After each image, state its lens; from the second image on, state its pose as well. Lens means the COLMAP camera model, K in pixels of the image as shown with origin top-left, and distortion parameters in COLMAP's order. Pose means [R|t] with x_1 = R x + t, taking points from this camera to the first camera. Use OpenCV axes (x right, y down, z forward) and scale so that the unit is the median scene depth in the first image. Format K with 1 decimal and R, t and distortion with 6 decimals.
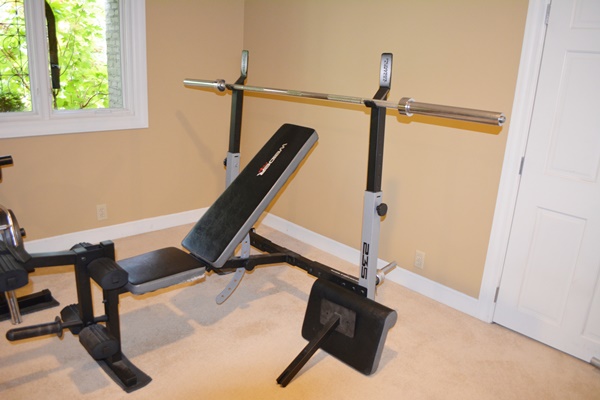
lens RADIAL K [[464.9, 0, 300.6], [0, 464.9, 198.9], [0, 0, 1]] dist [-0.070548, 0.009799]
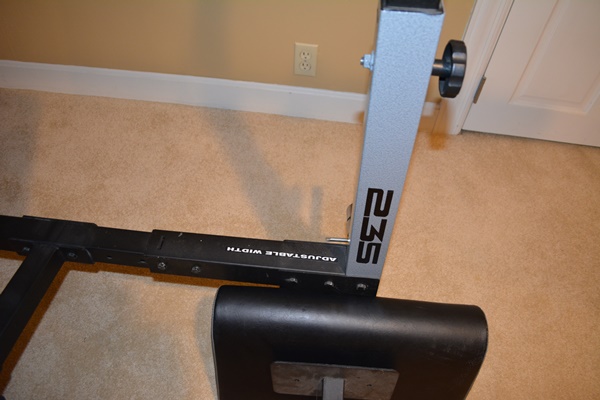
lens RADIAL K [[464.9, 0, 299.1], [0, 464.9, 200.5], [0, 0, 1]] dist [-0.070548, 0.009799]
pose [[0.780984, -0.502636, 0.370704, -0.002867], [0.194182, 0.759554, 0.620782, -0.073722], [-0.593598, -0.412837, 0.690802, 0.752600]]
